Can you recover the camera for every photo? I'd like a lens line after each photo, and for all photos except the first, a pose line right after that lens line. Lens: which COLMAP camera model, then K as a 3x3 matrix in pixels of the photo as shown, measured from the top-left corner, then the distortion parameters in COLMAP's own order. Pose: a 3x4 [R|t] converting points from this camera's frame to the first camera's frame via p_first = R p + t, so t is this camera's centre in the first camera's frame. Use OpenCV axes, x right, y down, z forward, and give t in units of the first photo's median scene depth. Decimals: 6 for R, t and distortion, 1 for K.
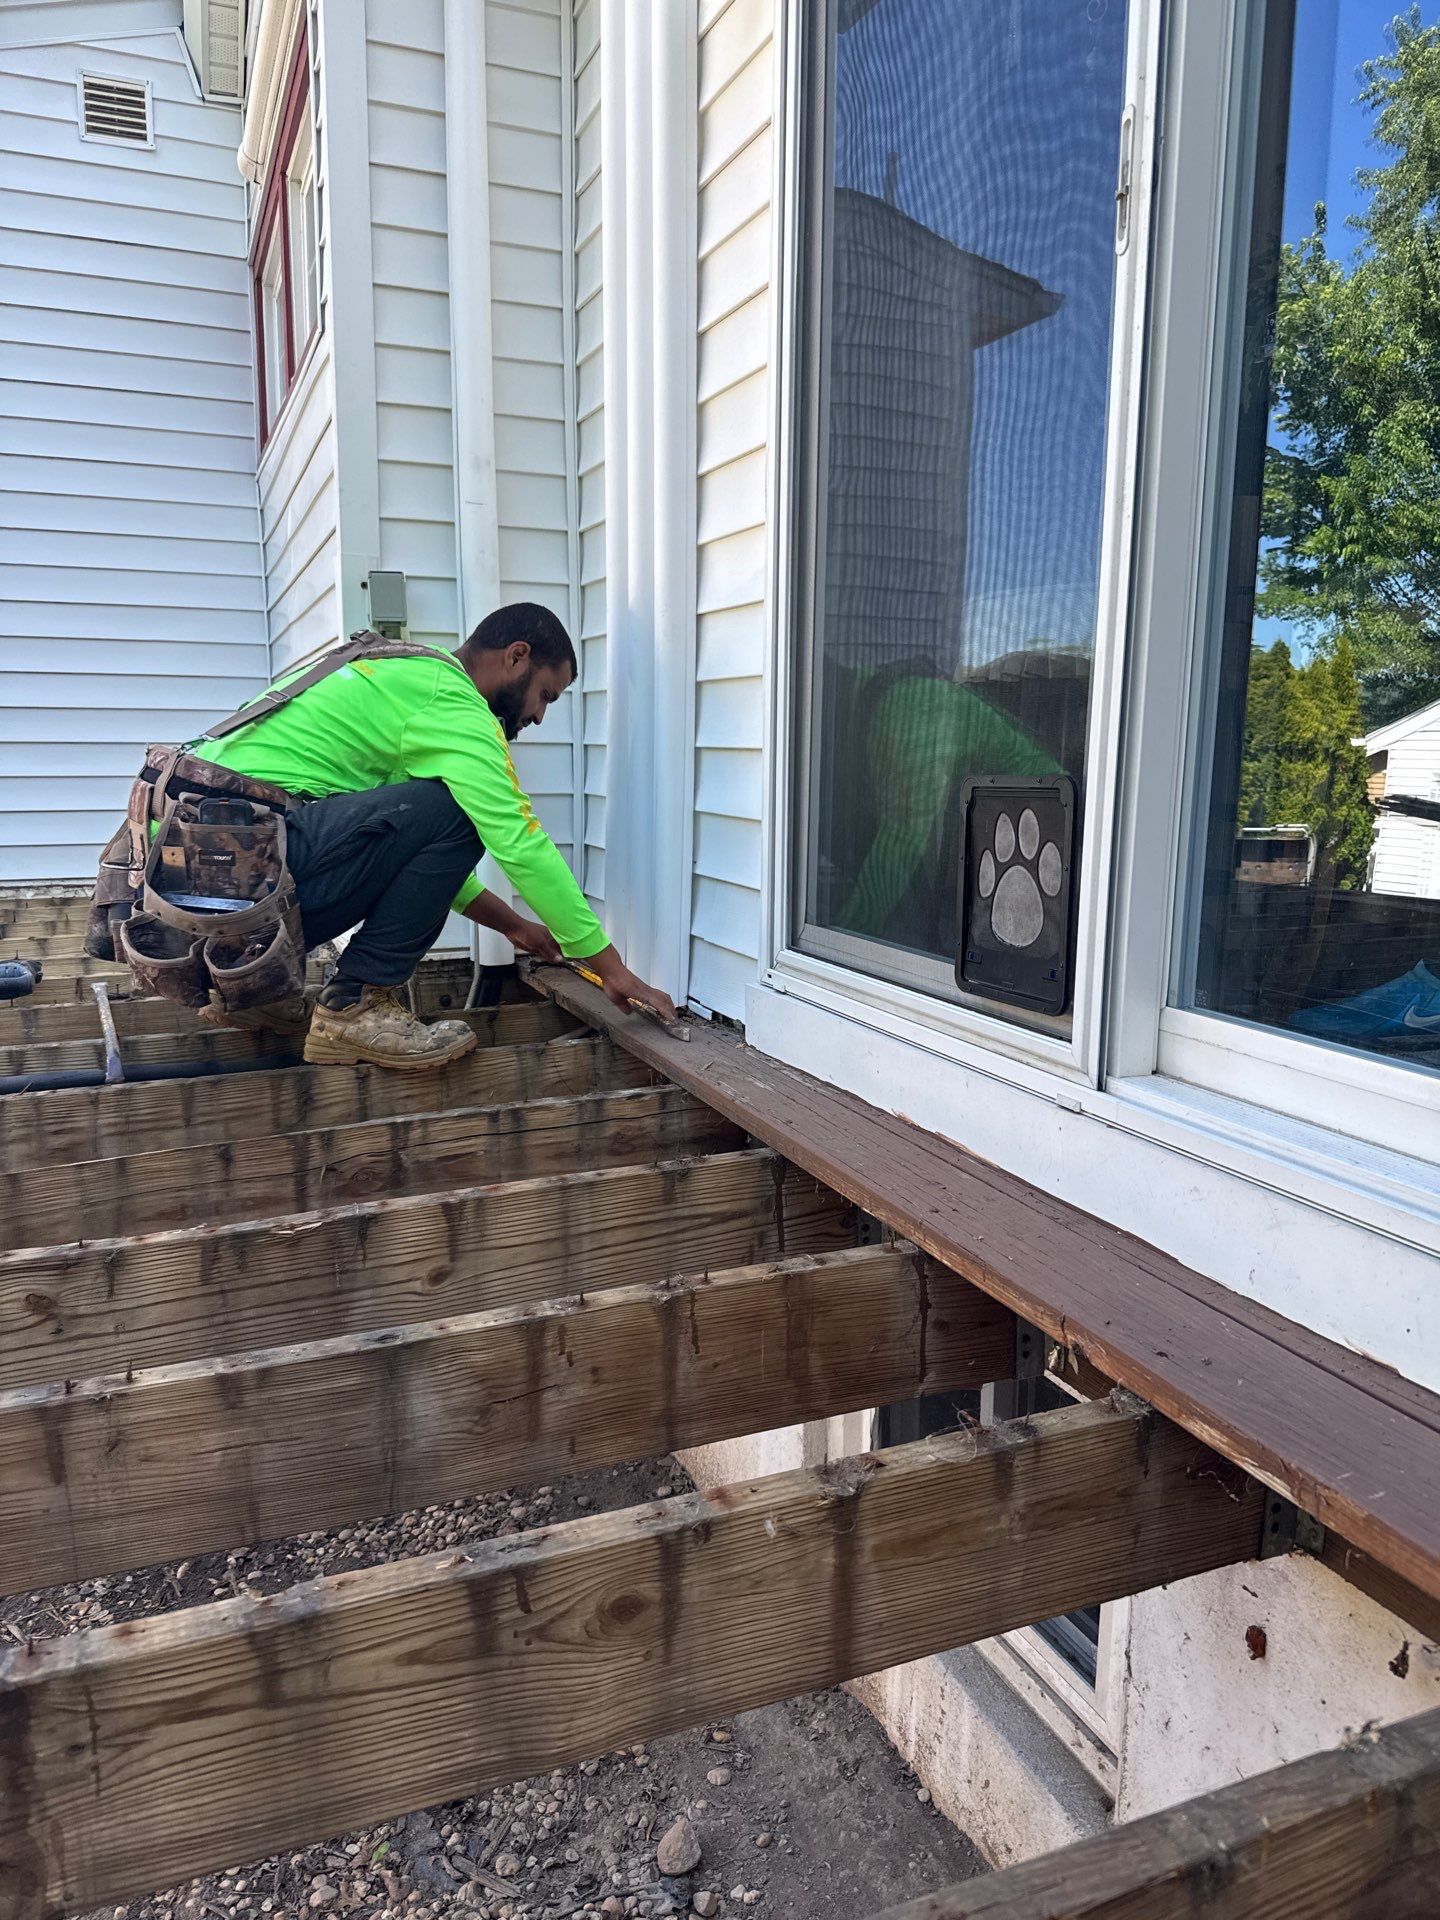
lens RADIAL K [[1365.4, 0, 717.7], [0, 1365.4, 973.2], [0, 0, 1]] dist [-0.002219, -0.008898]
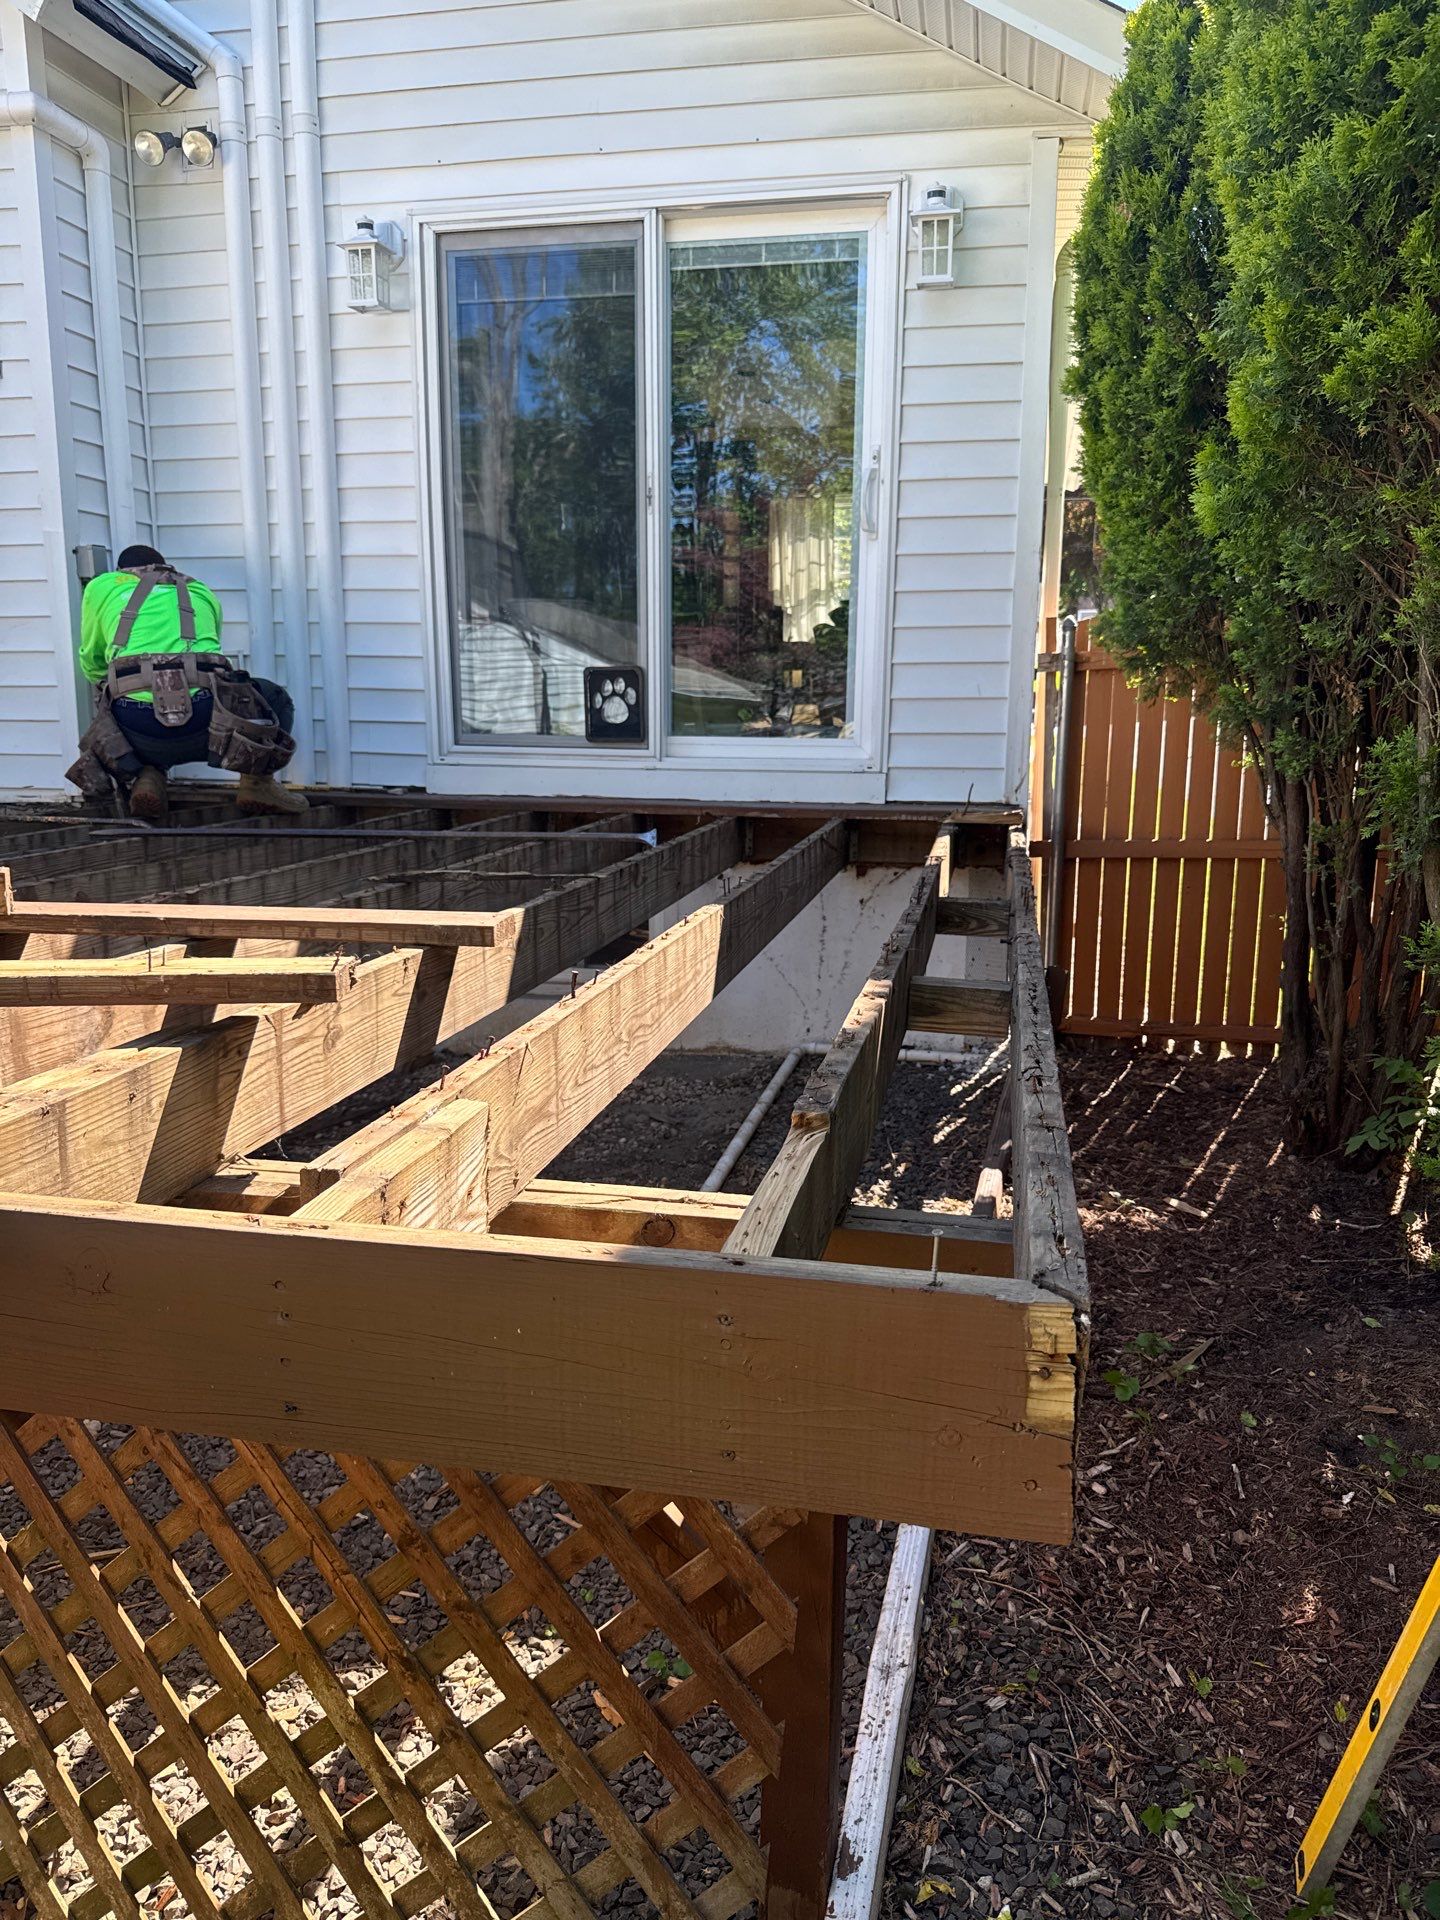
lens RADIAL K [[1412.5, 0, 662.6], [0, 1412.5, 956.9], [0, 0, 1]] dist [0.099269, -0.093601]
pose [[0.585904, -0.143361, 0.797599, -0.843939], [0.134464, 0.987783, 0.078770, 0.095328], [-0.799147, 0.061097, 0.598023, -0.348197]]
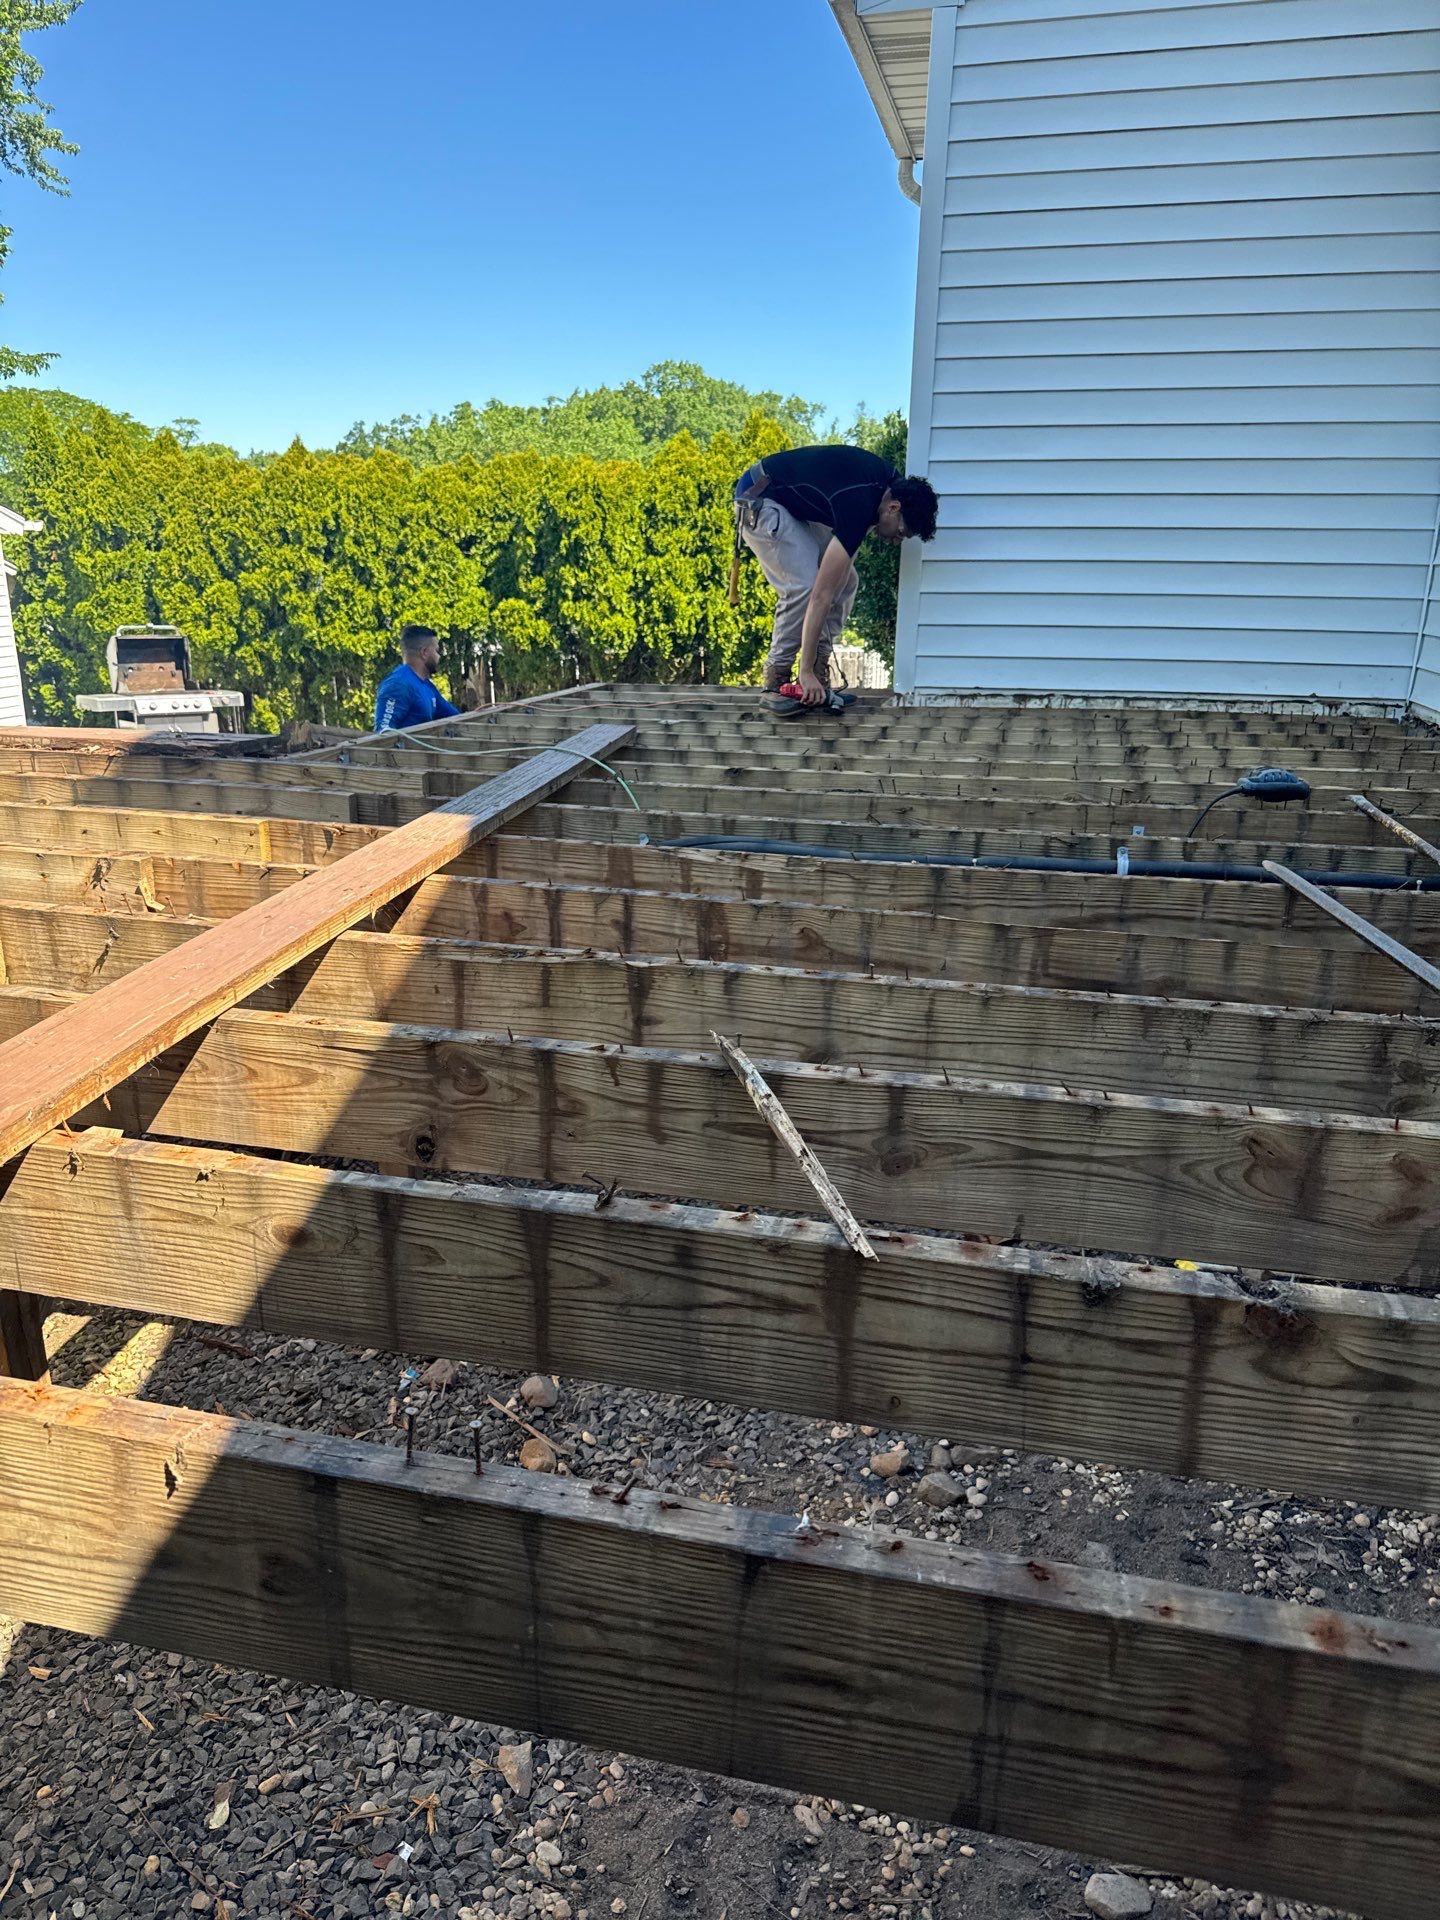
lens RADIAL K [[1351.0, 0, 717.3], [0, 1351.0, 957.5], [0, 0, 1]] dist [0.036658, -0.040049]
pose [[0.804413, 0.166090, -0.570381, -0.154987], [-0.100212, 0.984301, 0.145290, 0.018696], [0.585558, -0.059714, 0.808428, -0.092910]]
